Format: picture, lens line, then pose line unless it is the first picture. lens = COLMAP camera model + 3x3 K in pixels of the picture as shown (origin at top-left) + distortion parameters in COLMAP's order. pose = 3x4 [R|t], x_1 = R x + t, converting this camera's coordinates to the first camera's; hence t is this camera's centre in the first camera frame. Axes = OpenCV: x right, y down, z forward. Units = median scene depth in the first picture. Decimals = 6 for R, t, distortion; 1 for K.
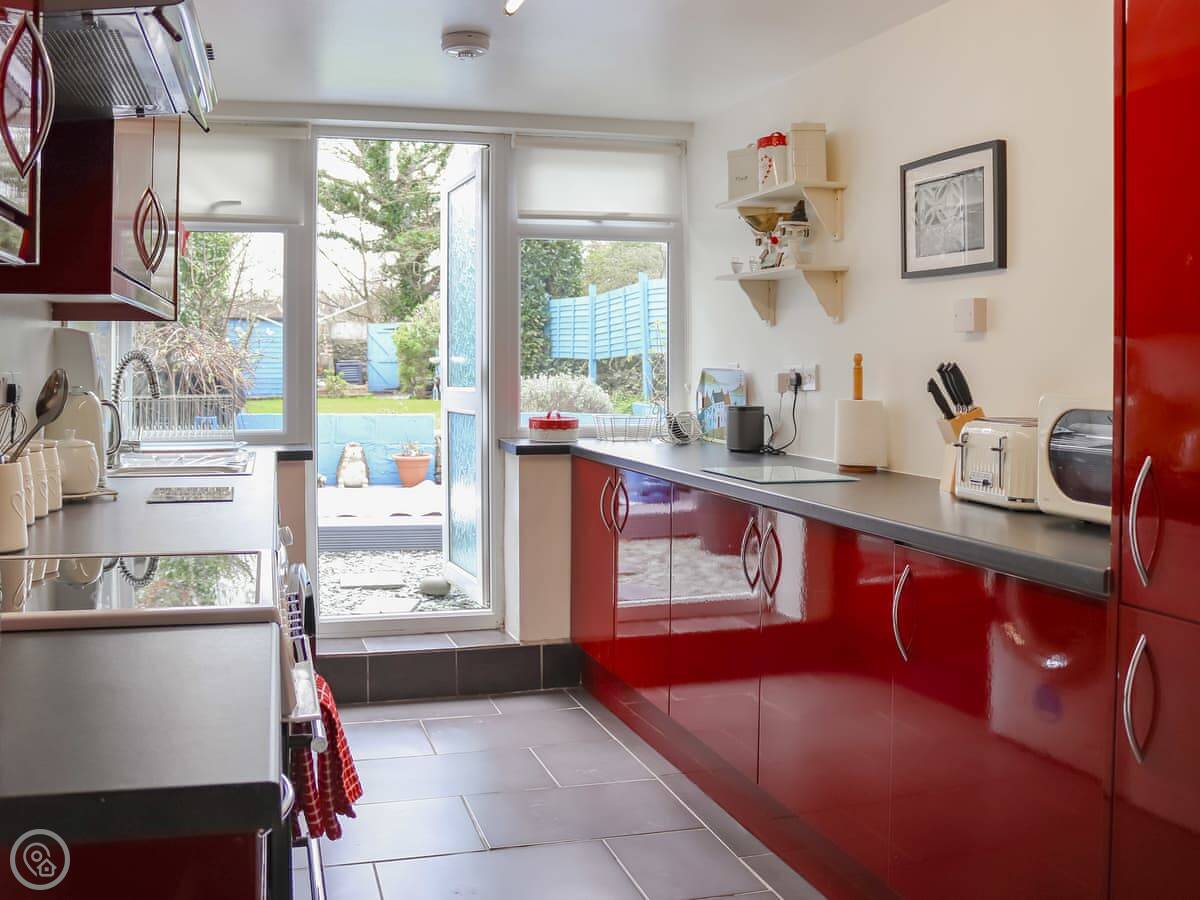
lens RADIAL K [[1095.4, 0, 598.9], [0, 1095.4, 430.4], [0, 0, 1]] dist [-0.133780, 0.012093]
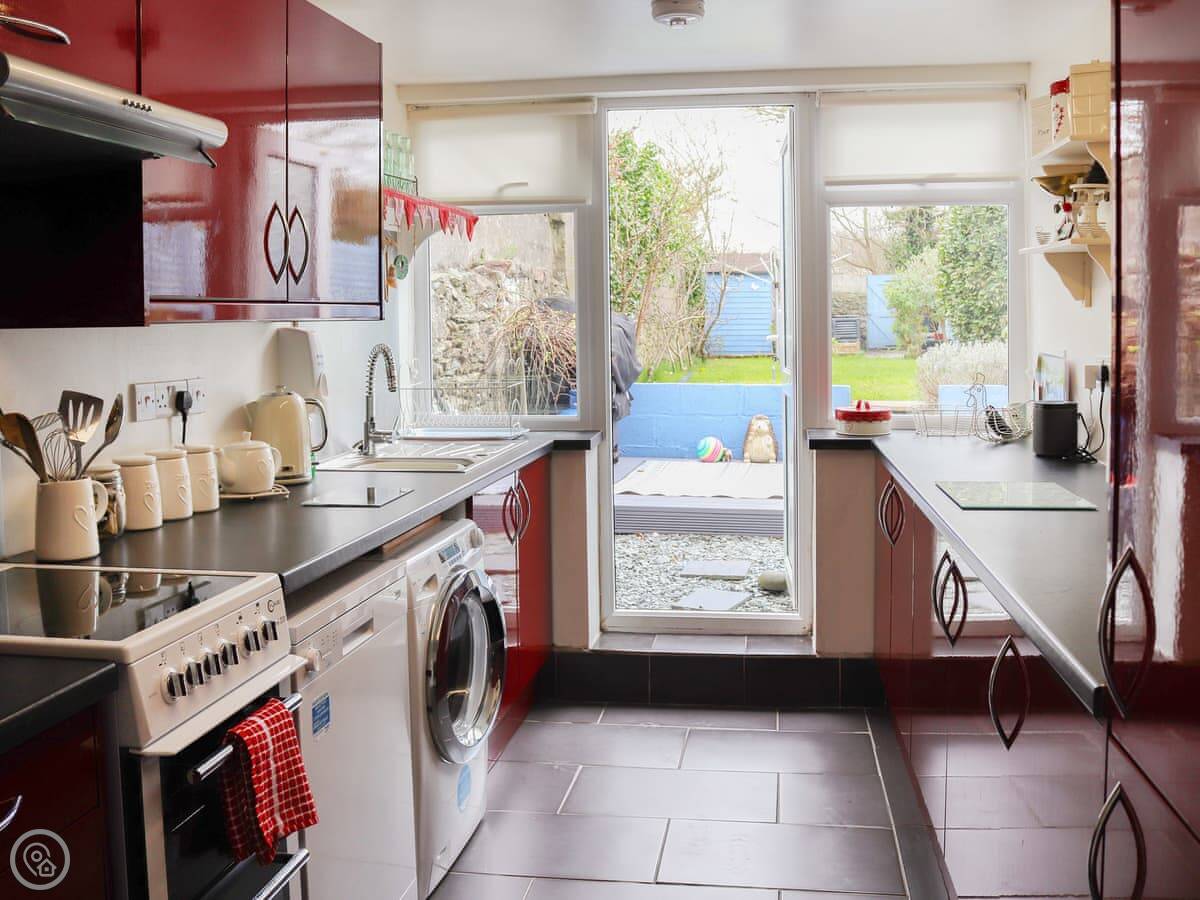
lens RADIAL K [[1182.6, 0, 688.0], [0, 1182.6, 442.9], [0, 0, 1]] dist [-0.158243, 0.117249]
pose [[0.926738, 0.030530, -0.374466, 0.152869], [-0.012449, 0.998641, 0.050609, -0.024315], [0.375502, -0.042239, 0.925858, 0.044019]]
